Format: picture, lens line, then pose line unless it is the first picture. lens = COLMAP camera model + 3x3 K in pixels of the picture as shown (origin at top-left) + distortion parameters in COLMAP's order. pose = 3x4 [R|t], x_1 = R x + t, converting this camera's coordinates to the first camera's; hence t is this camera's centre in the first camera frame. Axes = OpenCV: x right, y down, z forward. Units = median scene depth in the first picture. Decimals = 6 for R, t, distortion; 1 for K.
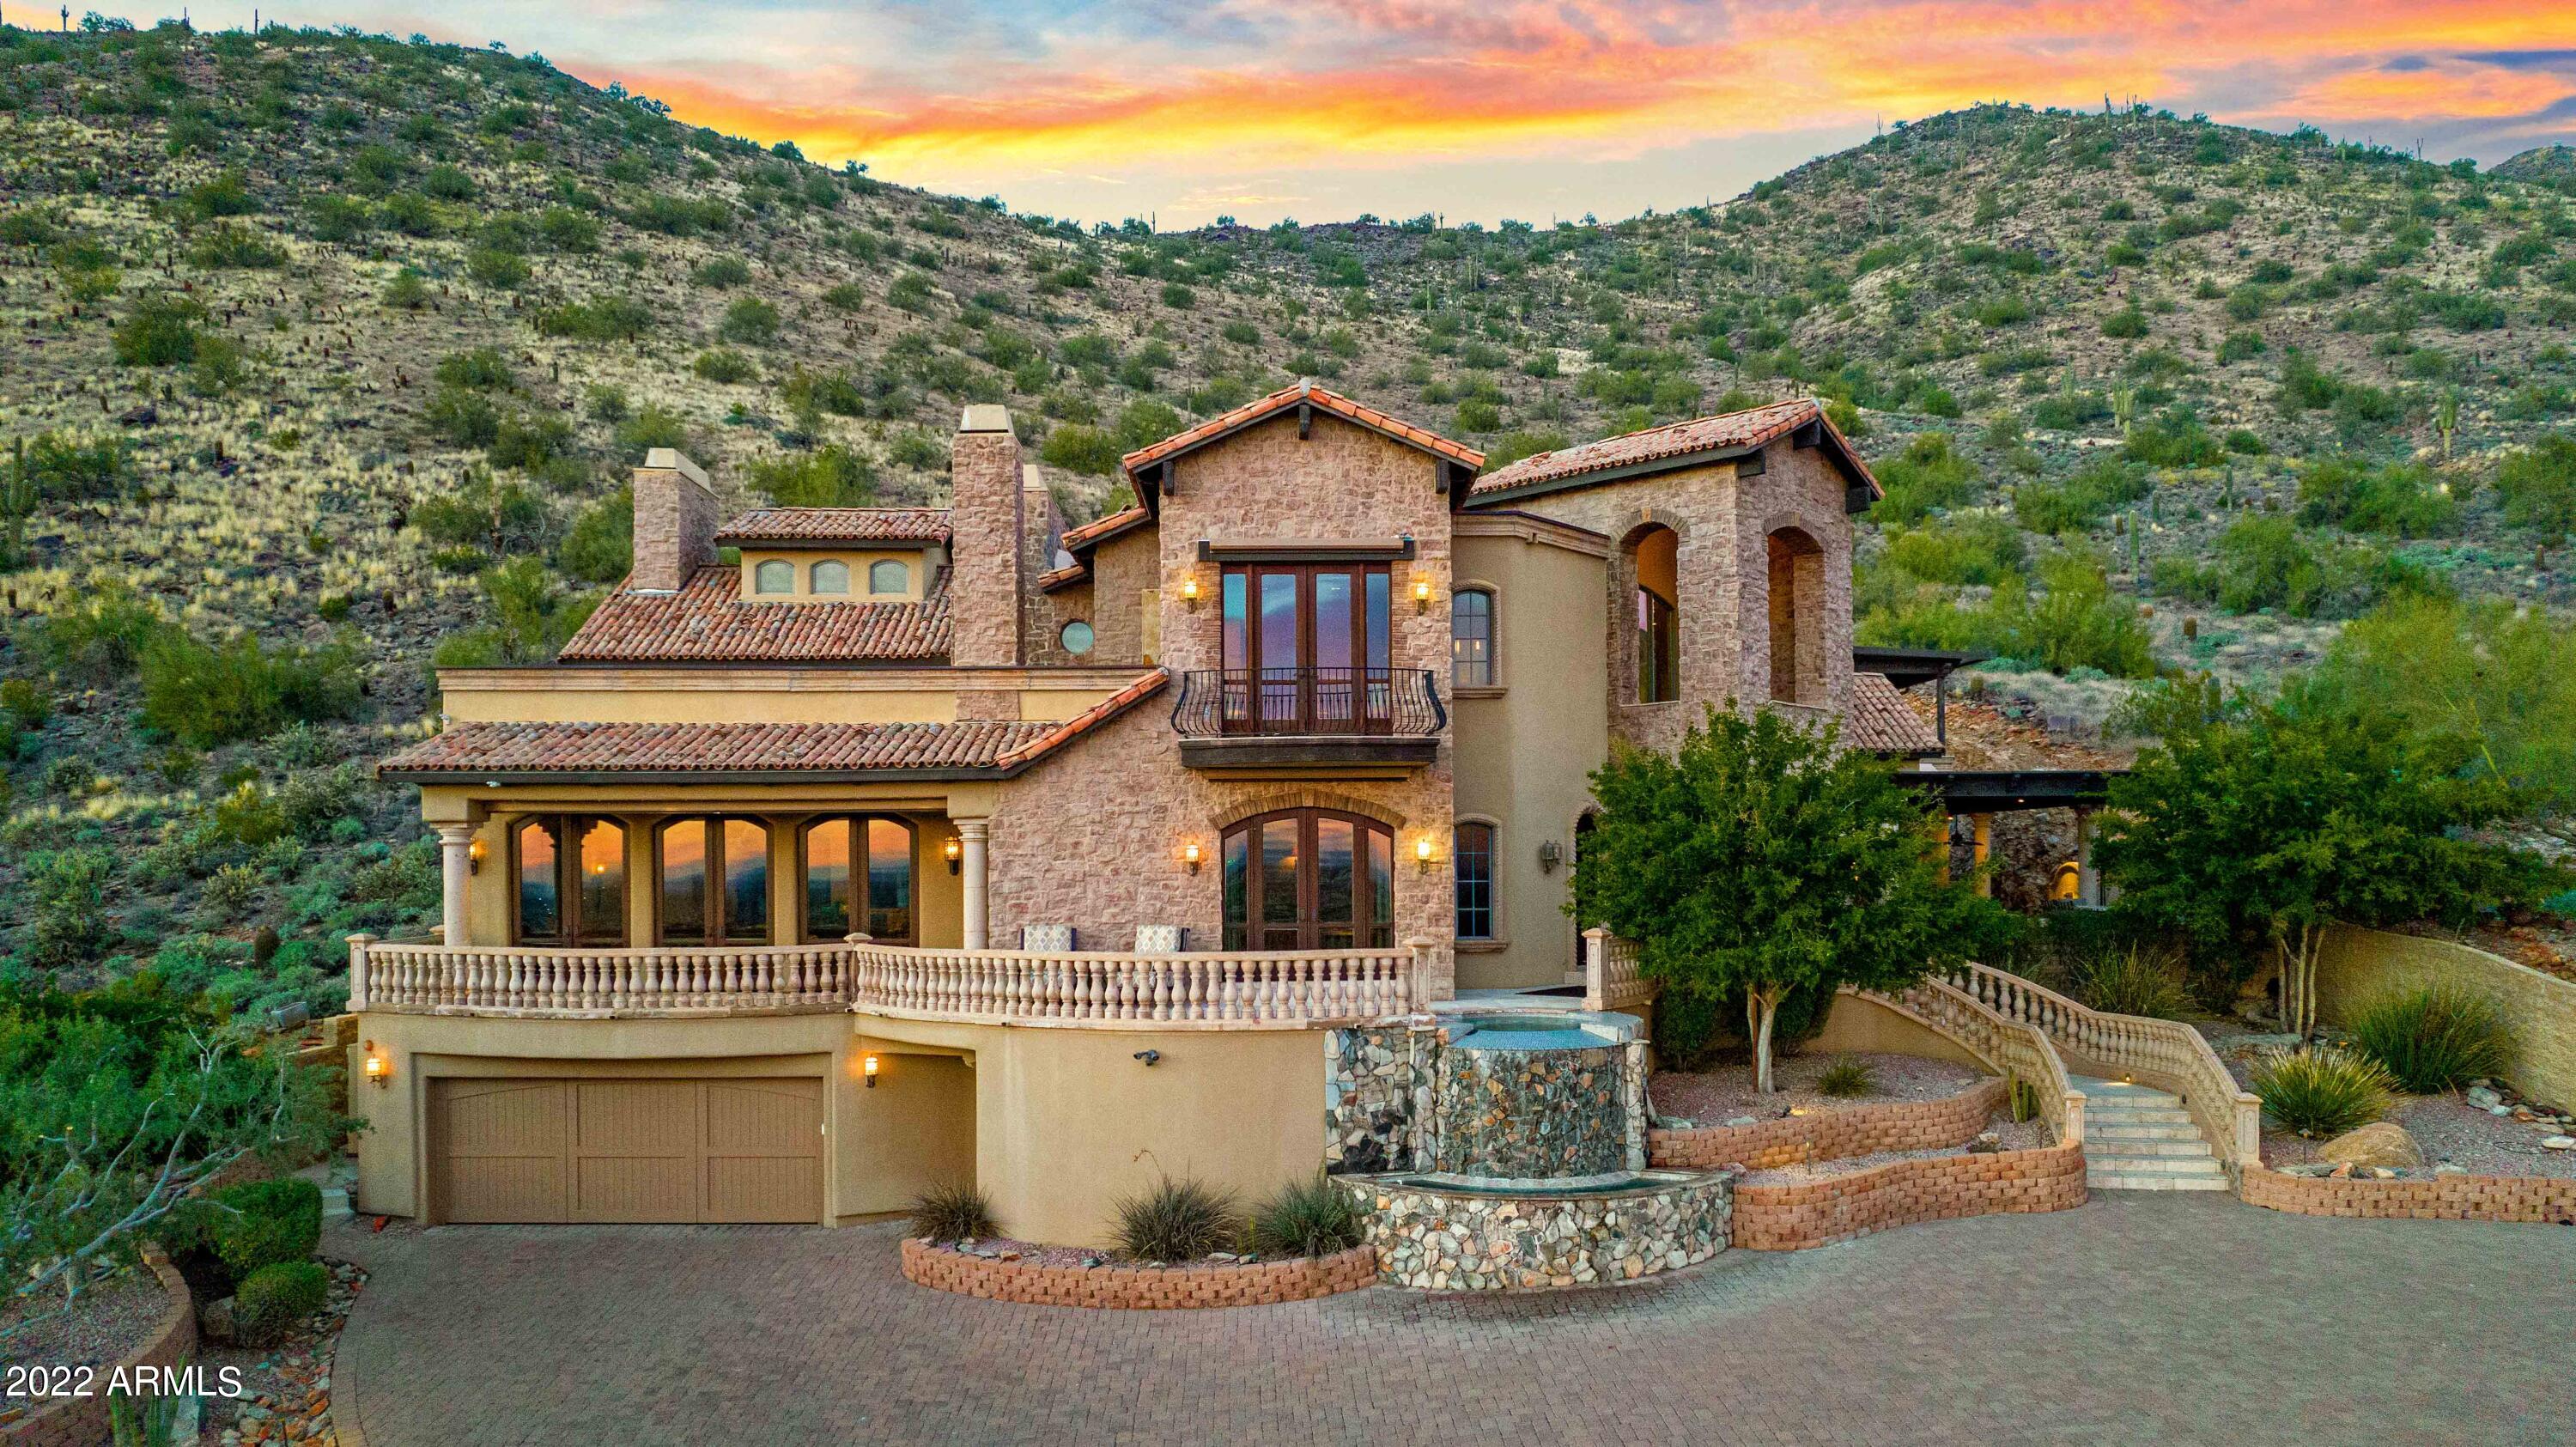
lens RADIAL K [[1685.9, 0, 1288.6], [0, 1685.9, 848.1], [0, 0, 1]] dist [-0.080065, 0.067569]
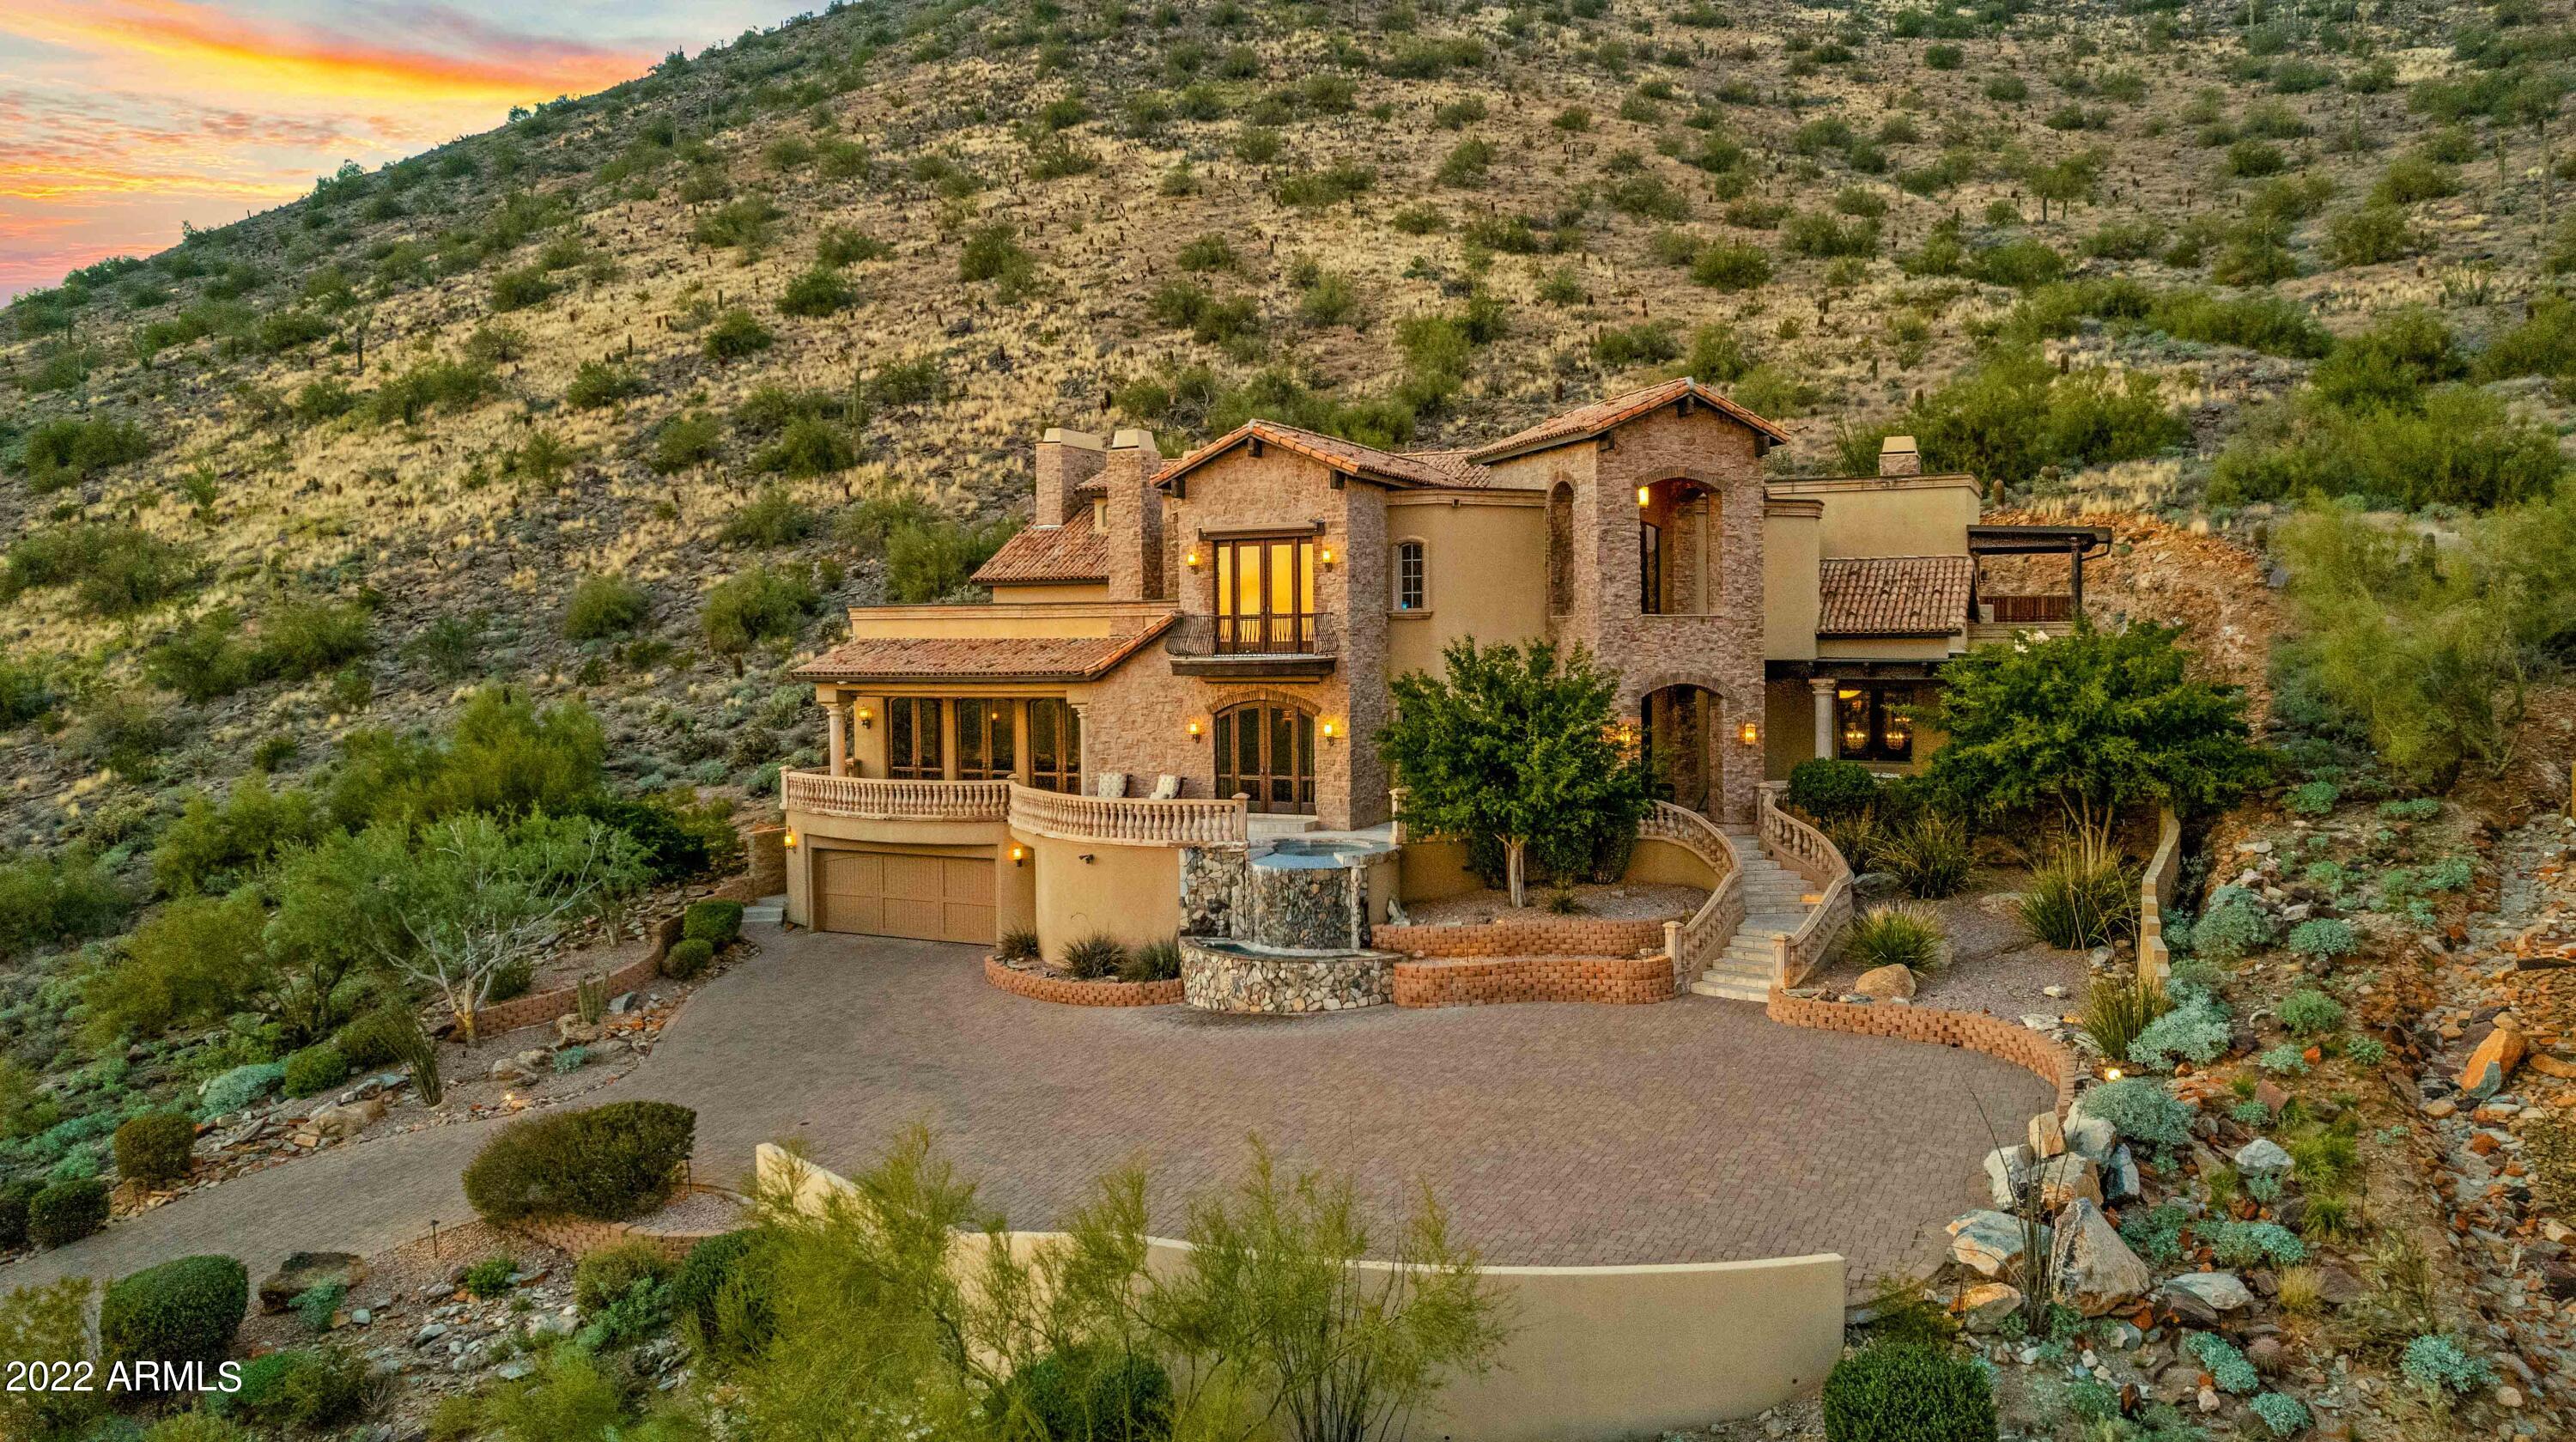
lens RADIAL K [[1699.7, 0, 1323.5], [0, 1699.7, 690.8], [0, 0, 1]] dist [-0.056832, 0.034228]
pose [[0.891128, 0.010256, -0.453637, 0.186173], [0.007437, 0.999280, 0.037203, -0.022046], [0.453692, -0.036526, 0.890410, -0.084568]]
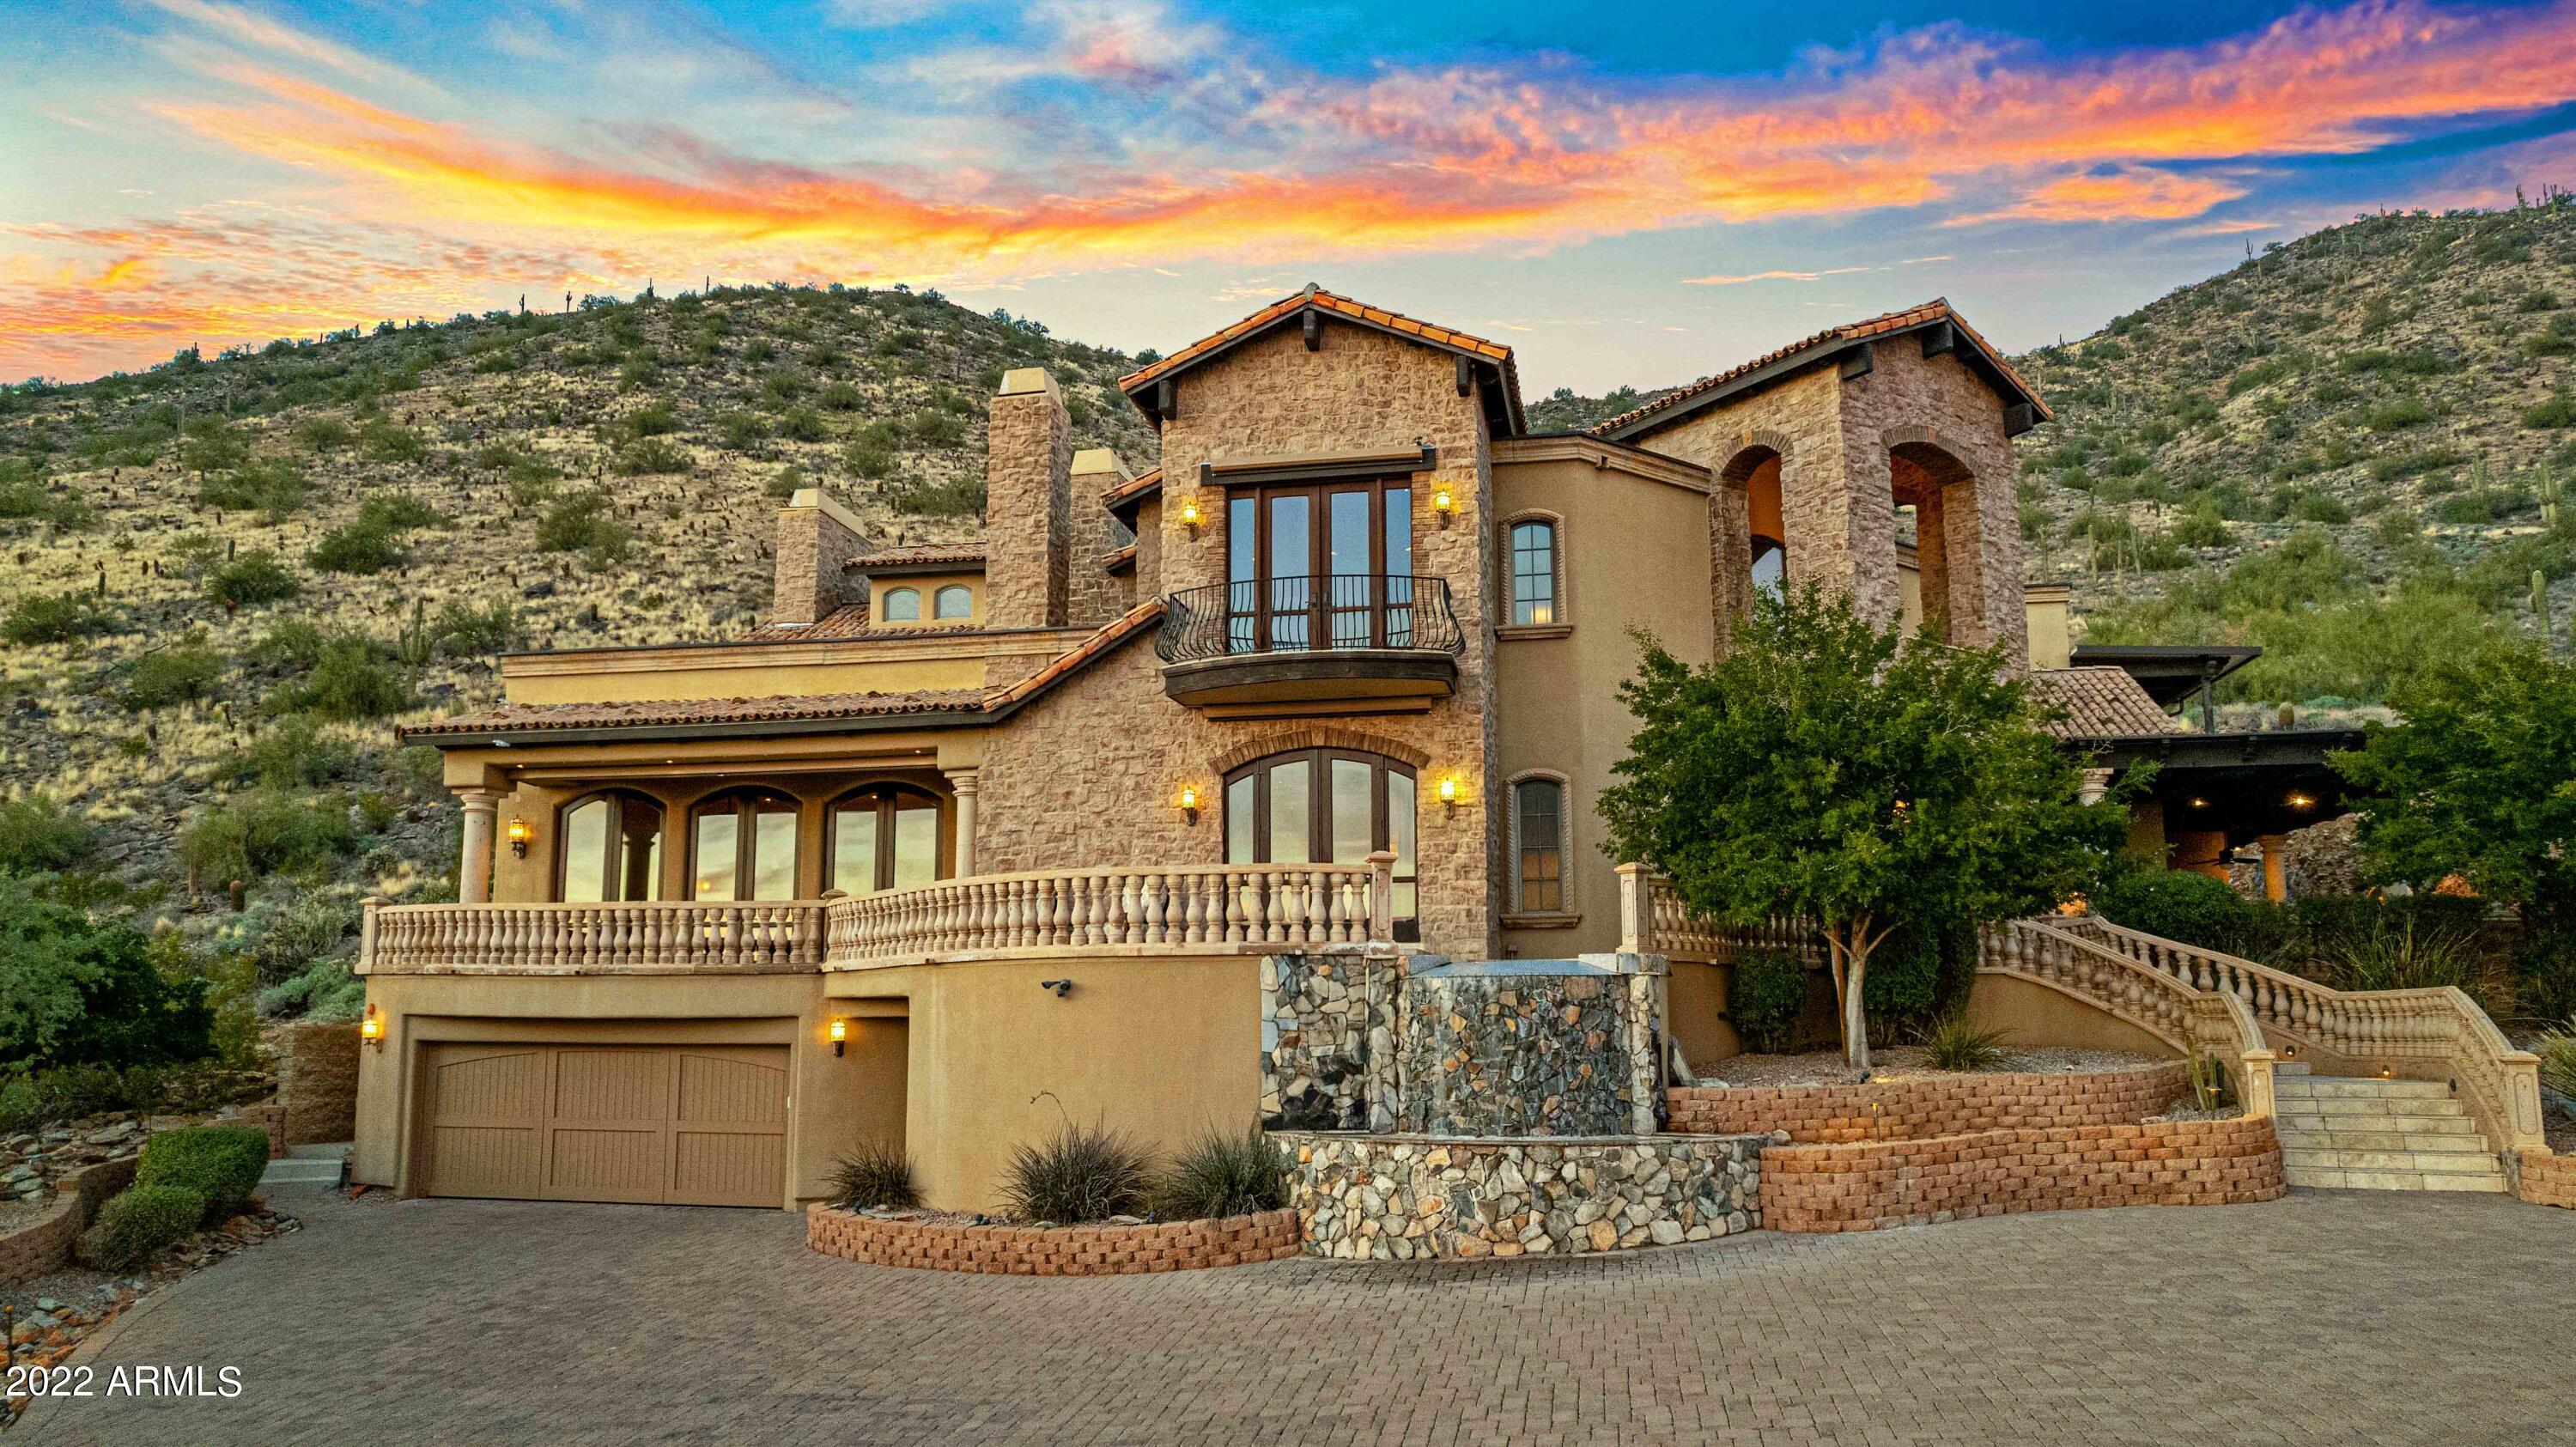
lens RADIAL K [[1670.9, 0, 1288.1], [0, 1670.9, 790.9], [0, 0, 1]] dist [-0.087535, 0.083746]
pose [[0.976589, -0.025986, -0.213540, 0.044746], [-0.003379, 0.990702, -0.136011, 0.028886], [0.215089, 0.133548, 0.967420, 0.037460]]
